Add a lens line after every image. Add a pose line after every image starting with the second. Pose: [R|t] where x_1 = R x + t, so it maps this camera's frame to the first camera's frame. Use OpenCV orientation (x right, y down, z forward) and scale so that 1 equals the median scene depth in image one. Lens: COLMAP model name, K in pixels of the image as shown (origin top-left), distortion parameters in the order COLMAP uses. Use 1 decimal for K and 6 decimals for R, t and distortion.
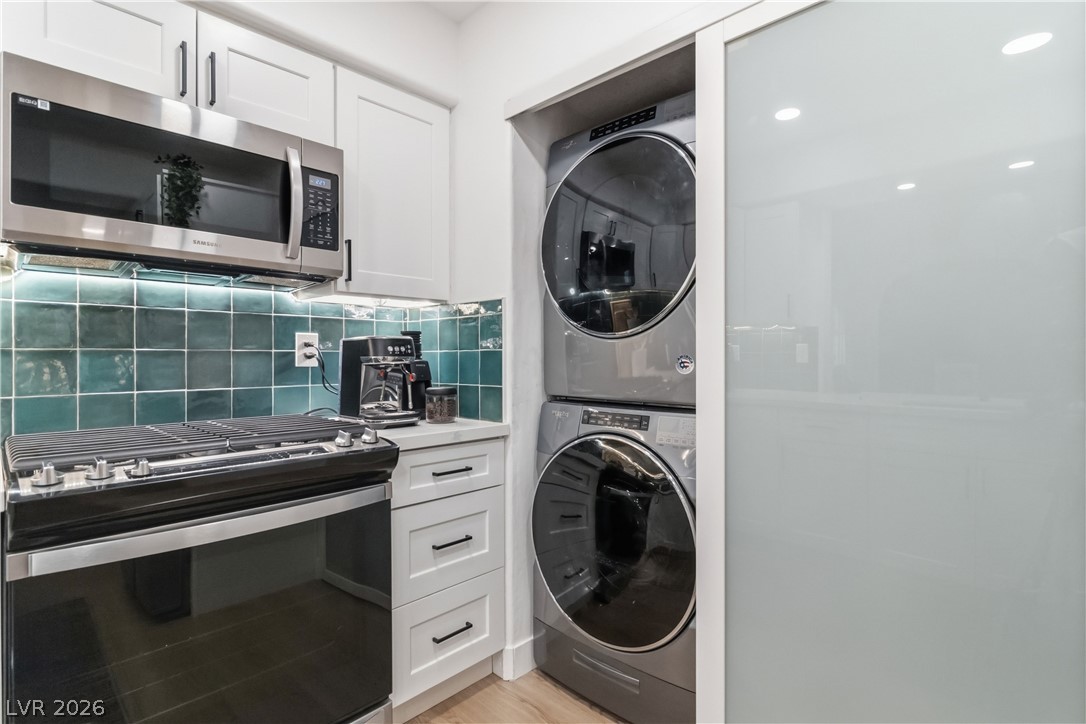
lens RADIAL K [[520.1, 0, 551.9], [0, 520.1, 357.6], [0, 0, 1]] dist [-0.001573, -0.000205]
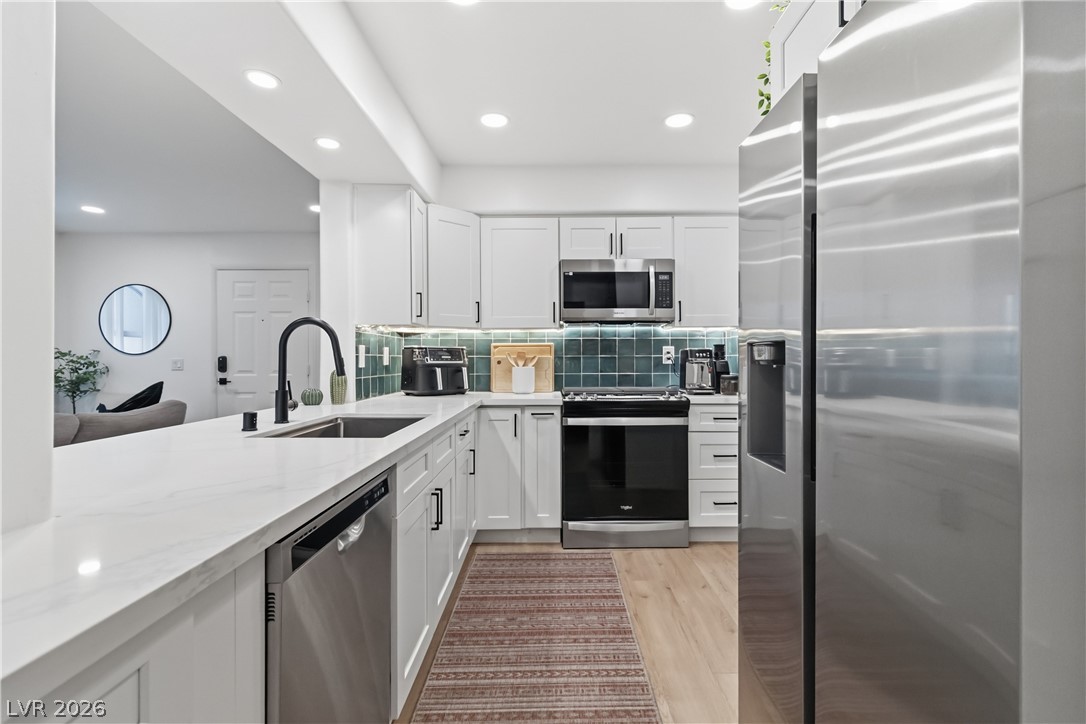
lens RADIAL K [[511.1, 0, 557.1], [0, 511.1, 357.5], [0, 0, 1]] dist [0.000768, 0.000233]
pose [[0.687467, -0.004151, -0.726204, 0.752631], [0.001070, 0.999988, -0.004703, 0.002832], [0.726215, 0.002456, 0.687464, -0.740219]]
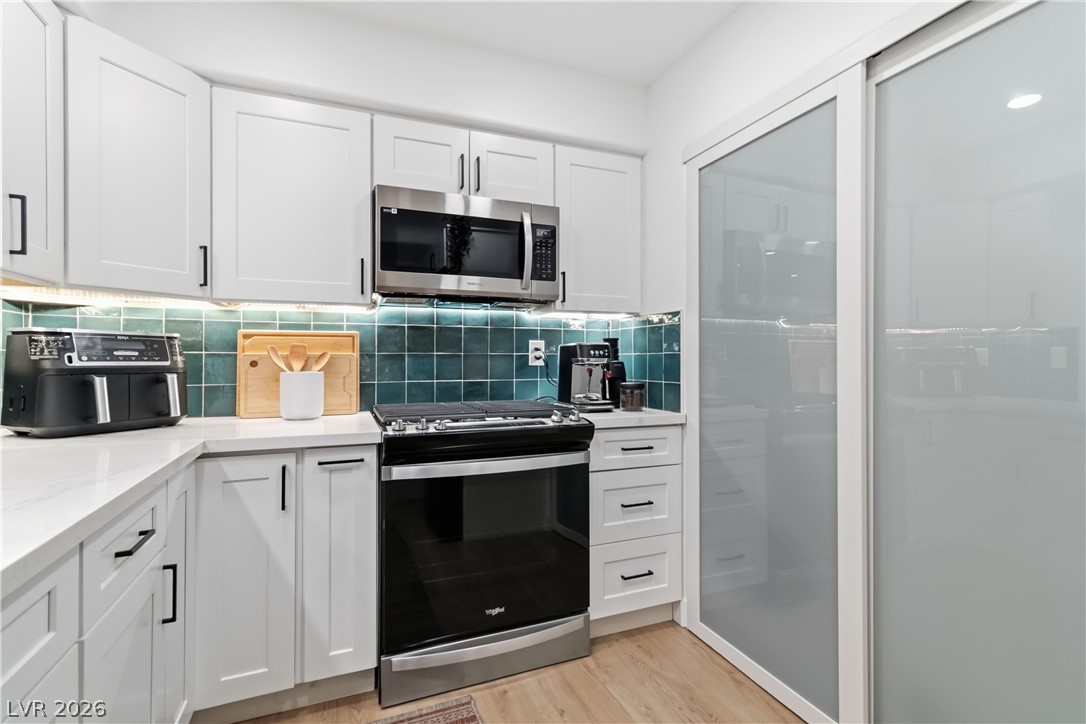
lens RADIAL K [[511.1, 0, 557.1], [0, 511.1, 357.5], [0, 0, 1]] dist [0.000768, 0.000233]
pose [[0.912531, 0.001136, -0.409006, 0.142447], [-0.002383, 0.999994, -0.002540, -0.000321], [0.409001, 0.003292, 0.912528, -0.225418]]
